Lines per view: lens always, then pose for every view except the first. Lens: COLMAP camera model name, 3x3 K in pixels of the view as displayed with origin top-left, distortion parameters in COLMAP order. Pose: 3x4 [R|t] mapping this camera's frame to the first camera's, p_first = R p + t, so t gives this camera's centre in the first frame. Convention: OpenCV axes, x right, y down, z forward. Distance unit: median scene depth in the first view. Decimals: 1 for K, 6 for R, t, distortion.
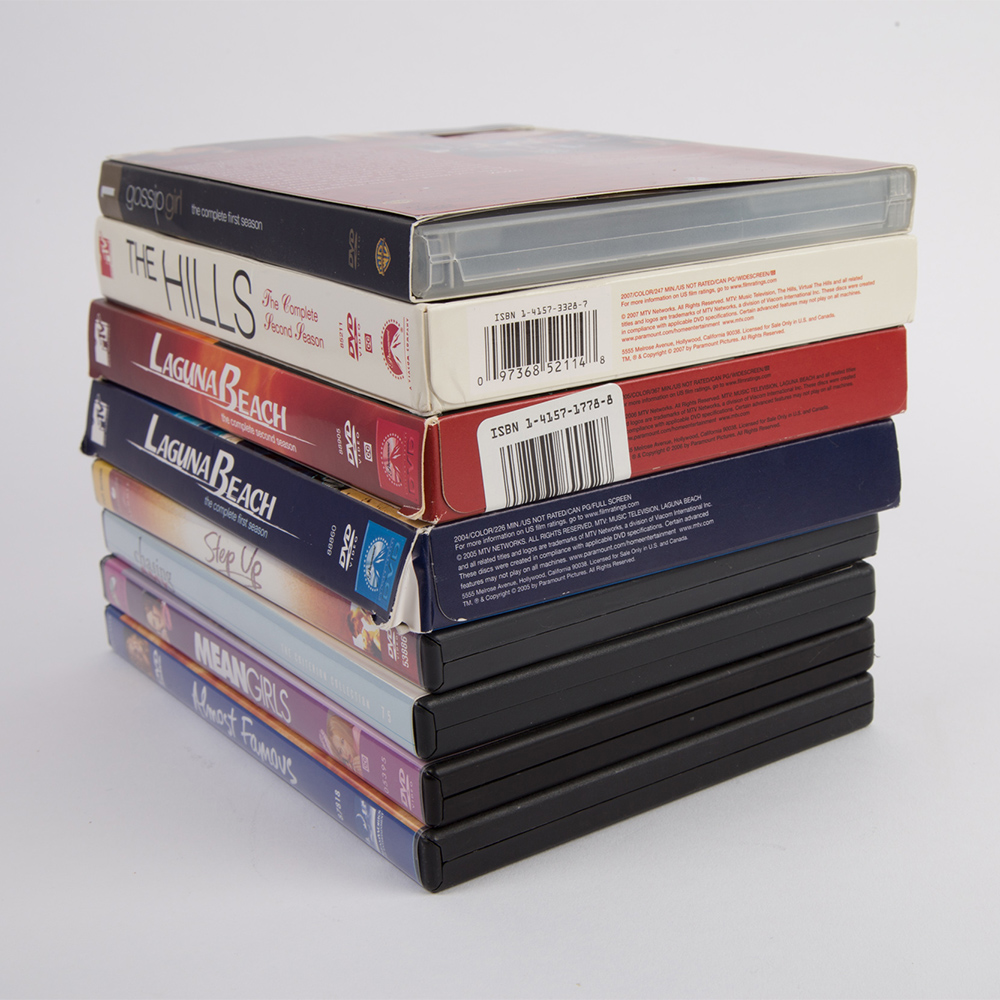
lens RADIAL K [[1596.3, 0, 500.0], [0, 1596.3, 500.0], [0, 0, 1]] dist [-0.020440, 2.823317]
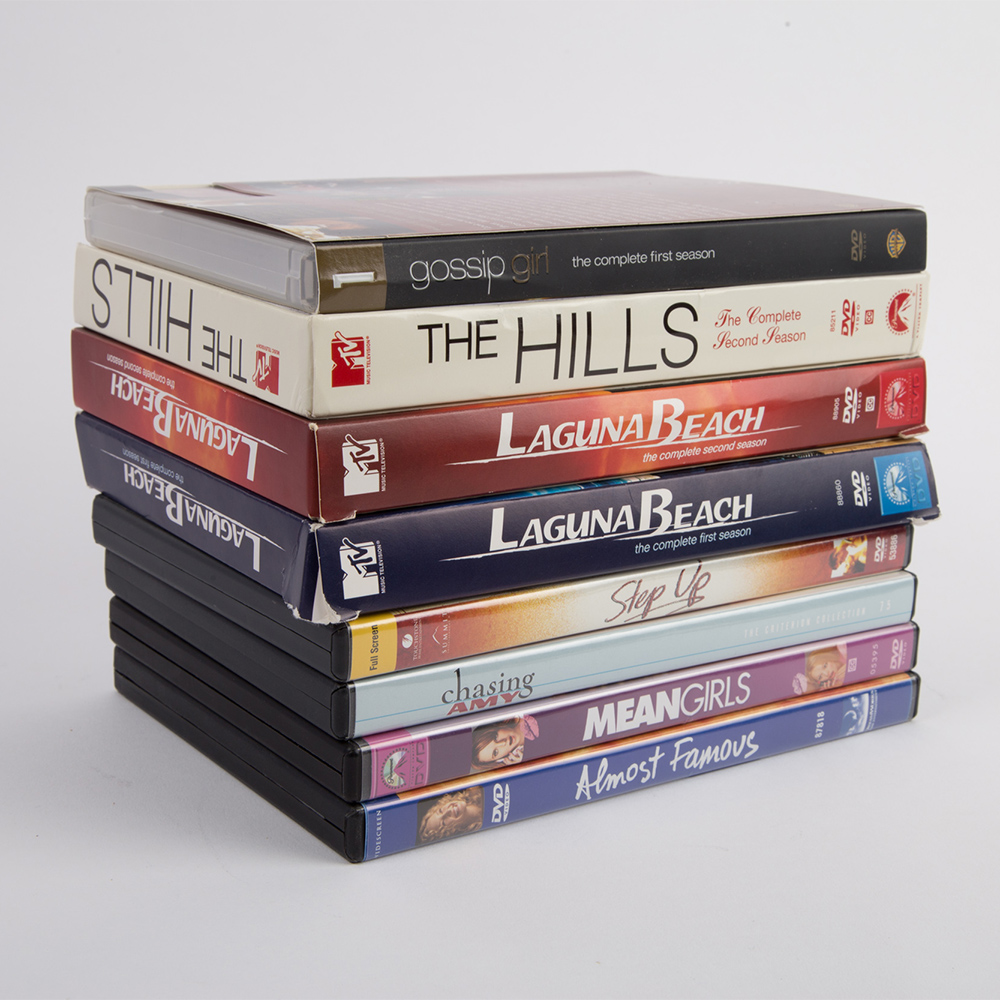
lens RADIAL K [[1916.7, 0, 500.0], [0, 1916.7, 500.0], [0, 0, 1]] dist [0.030760, 3.126399]
pose [[0.017390, -0.238721, 0.970932, -1.532744], [0.257837, 0.939306, 0.226327, -0.366592], [-0.966032, 0.246406, 0.077886, 1.150587]]
